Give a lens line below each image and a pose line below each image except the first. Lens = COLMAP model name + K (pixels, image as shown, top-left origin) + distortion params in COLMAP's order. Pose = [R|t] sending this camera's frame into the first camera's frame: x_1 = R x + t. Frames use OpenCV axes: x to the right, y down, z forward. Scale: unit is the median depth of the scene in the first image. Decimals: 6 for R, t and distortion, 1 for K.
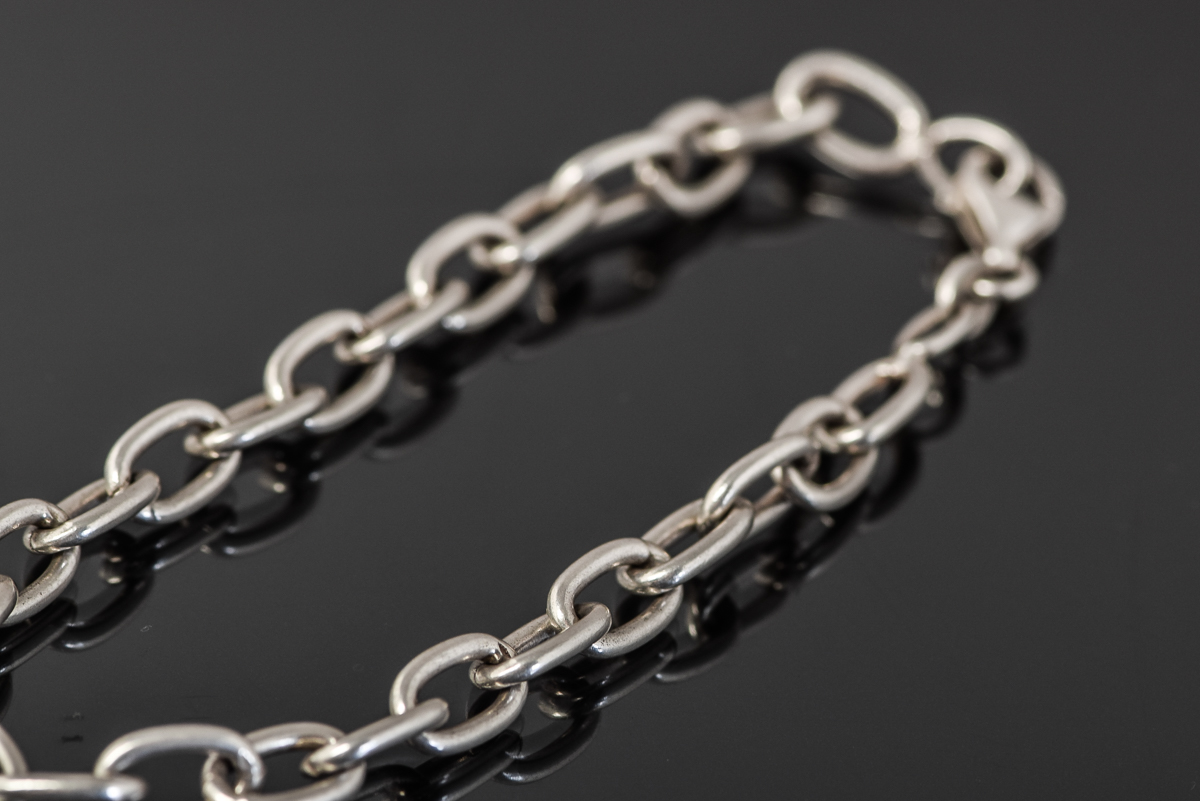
lens RADIAL K [[5521.9, 0, 602.6], [0, 5521.9, 402.3], [0, 0, 1]] dist [0.533004, 0.000000]
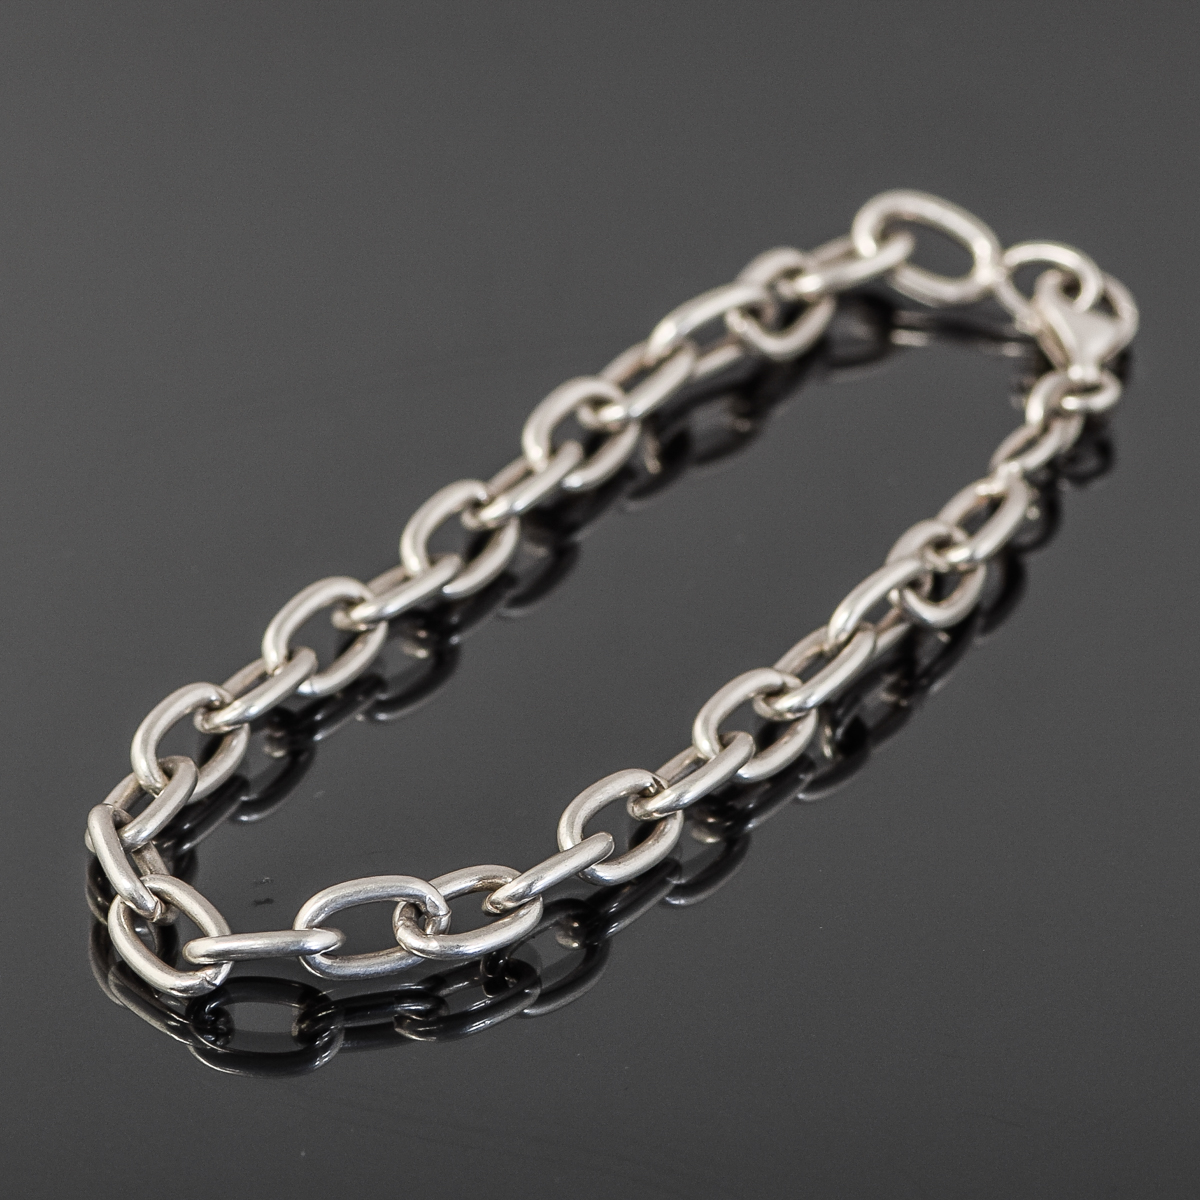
lens RADIAL K [[6950.2, 0, 597.9], [0, 6950.2, 598.1], [0, 0, 1]] dist [0.623538, 0.000000]
pose [[0.995748, -0.091753, 0.008248, -0.035448], [0.091729, 0.995779, 0.003206, 0.003752], [-0.008507, -0.002436, 0.999961, -0.327739]]
